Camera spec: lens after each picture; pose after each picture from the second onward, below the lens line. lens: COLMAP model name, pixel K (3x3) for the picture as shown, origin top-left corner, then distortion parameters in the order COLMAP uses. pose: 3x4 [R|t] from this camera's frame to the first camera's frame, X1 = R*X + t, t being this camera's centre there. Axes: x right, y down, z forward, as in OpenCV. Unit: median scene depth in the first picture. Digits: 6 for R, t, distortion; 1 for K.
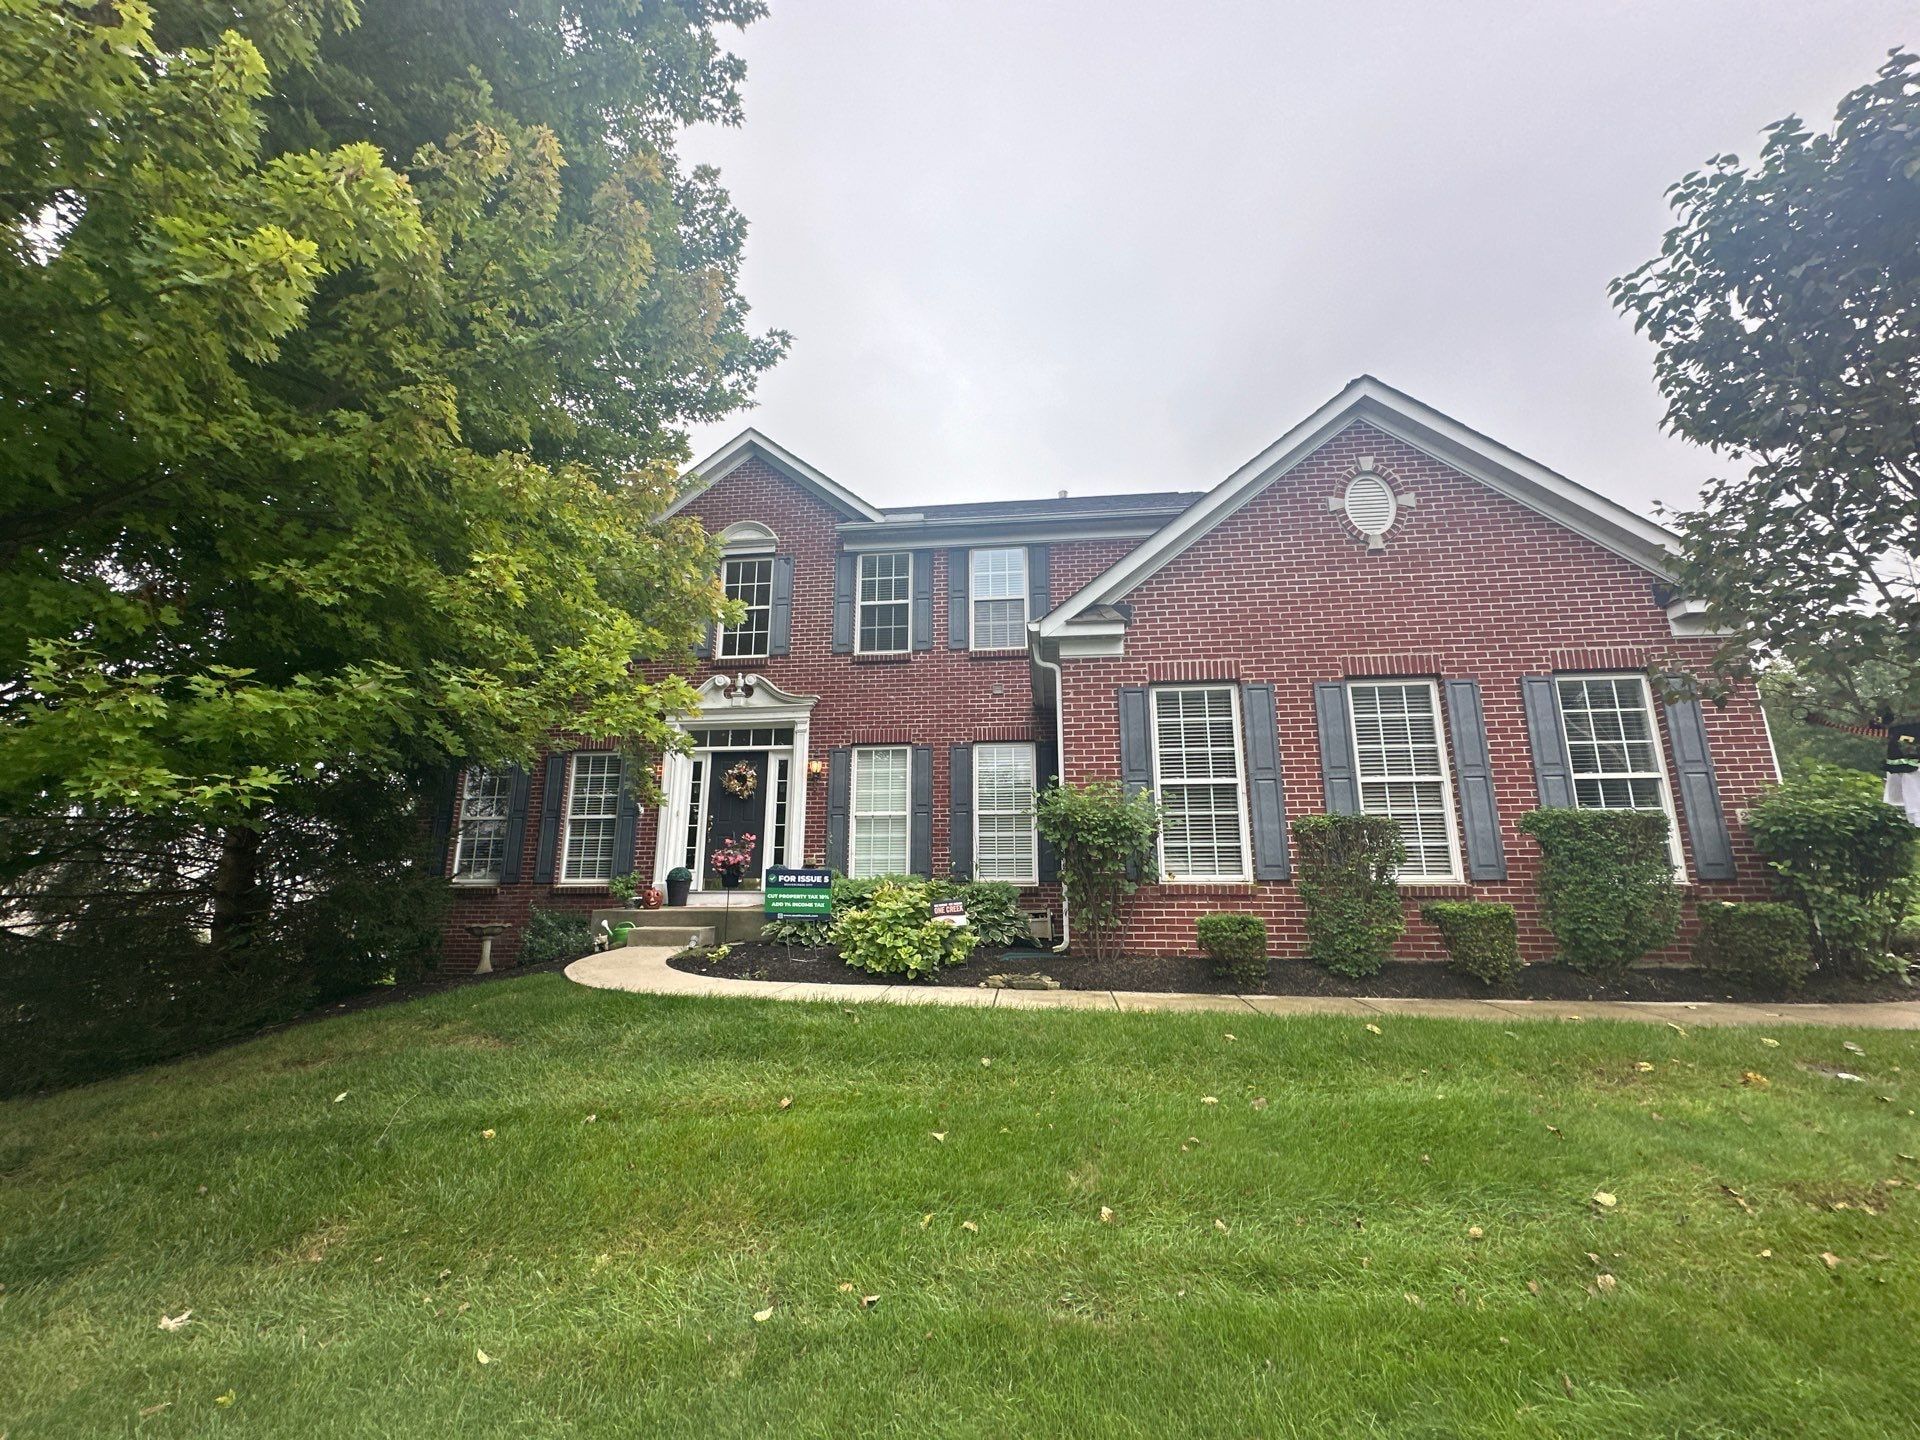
lens RADIAL K [[759.1, 0, 956.0], [0, 759.1, 720.1], [0, 0, 1]] dist [0.001134, -0.000513]
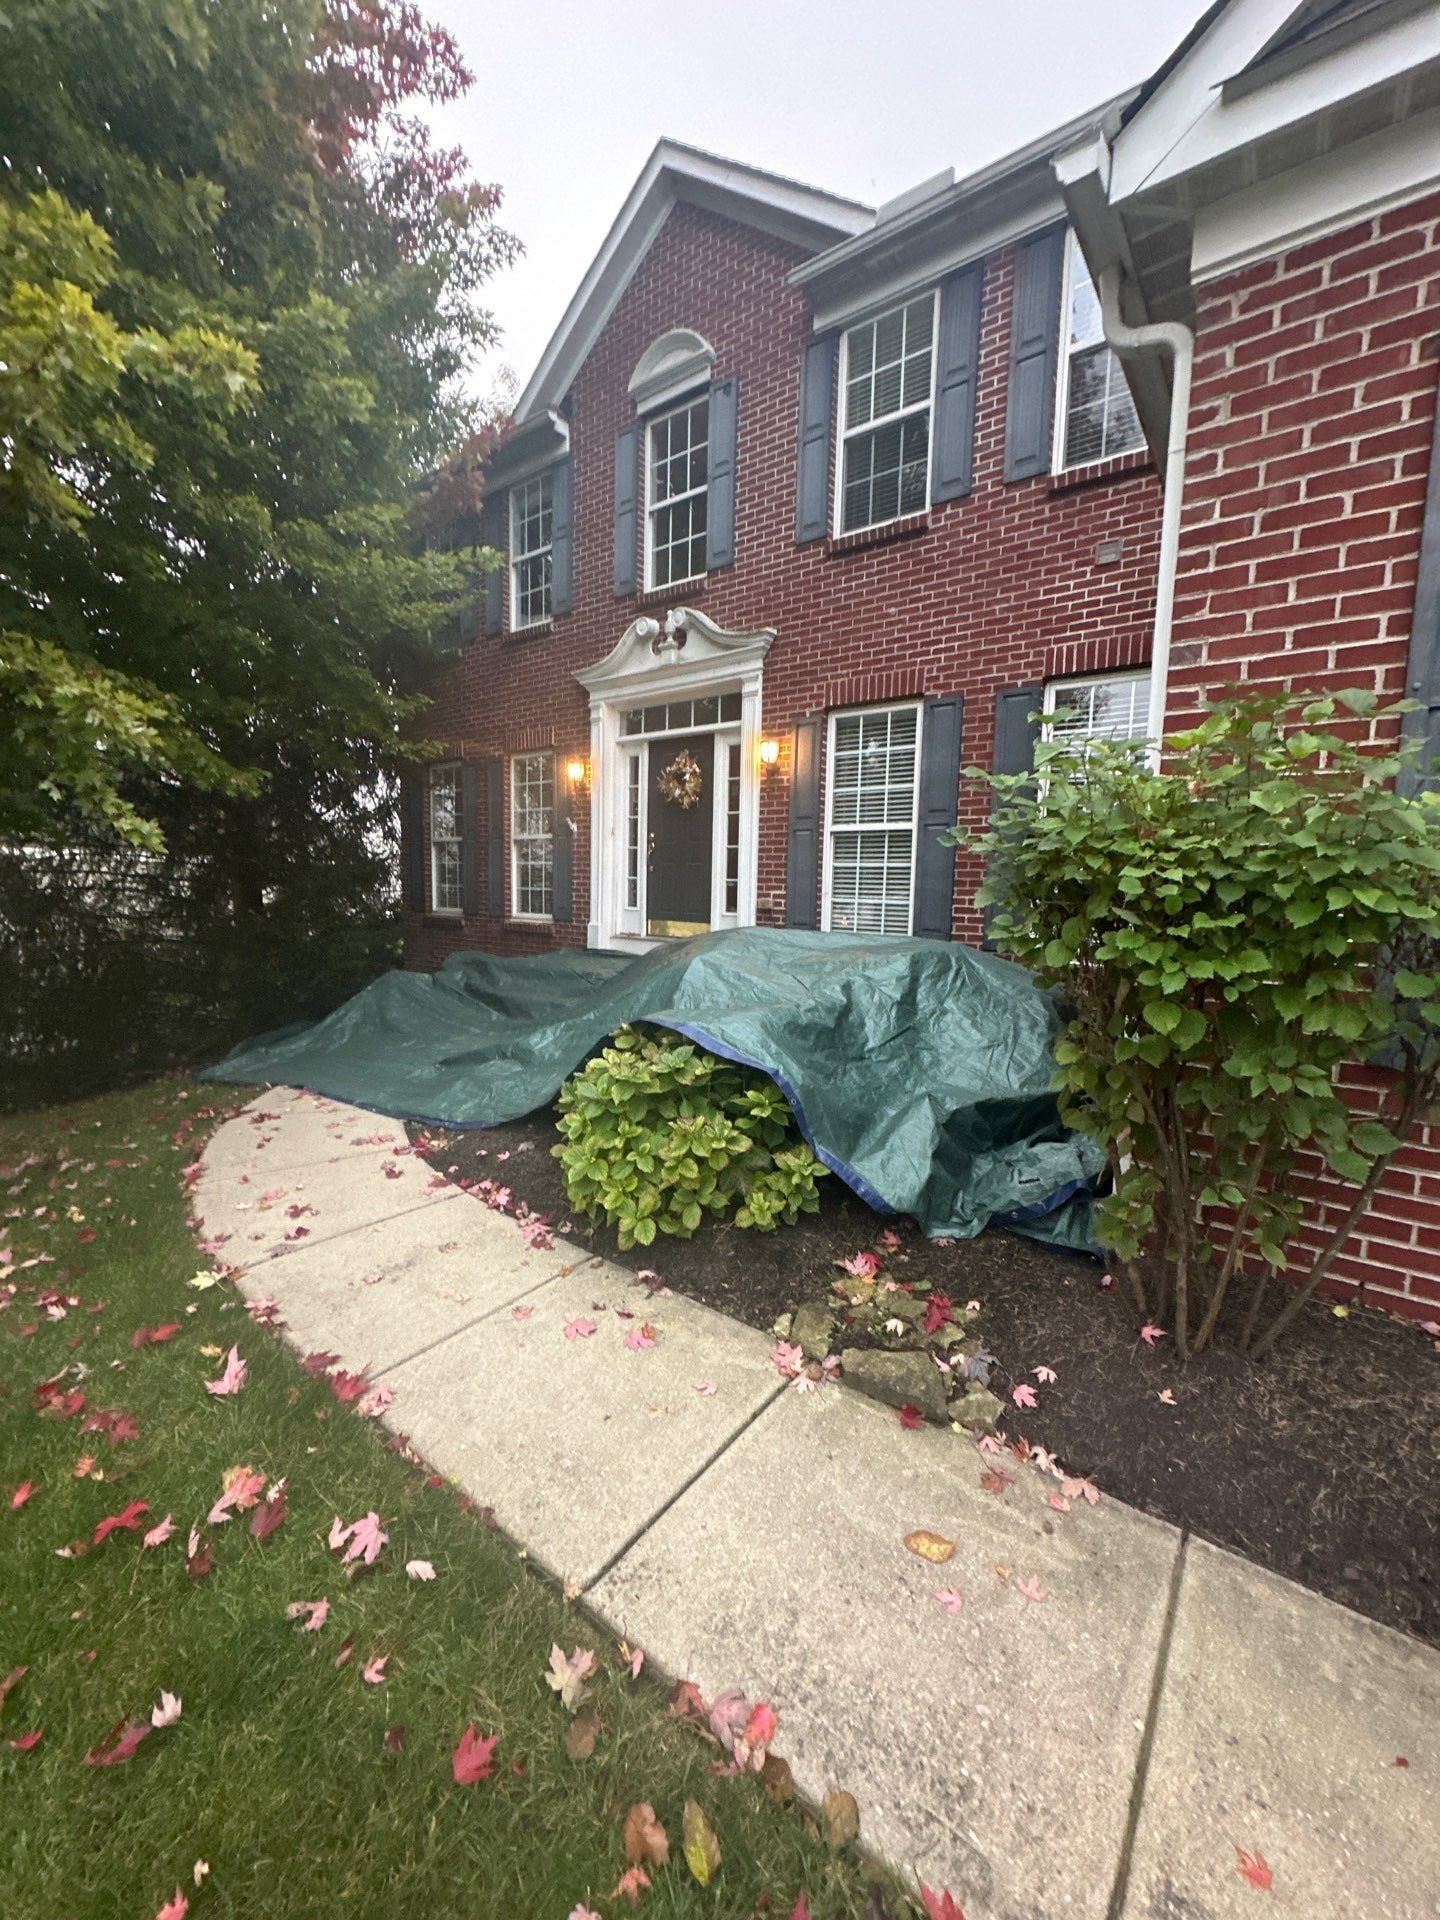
lens RADIAL K [[759.1, 0, 729.9], [0, 759.1, 958.8], [0, 0, 1]] dist [0.001134, -0.000513]
pose [[0.863093, 0.069256, -0.500274, 0.101901], [0.084047, 0.957045, 0.277491, 0.046708], [0.498002, -0.281547, 0.820198, 0.420778]]
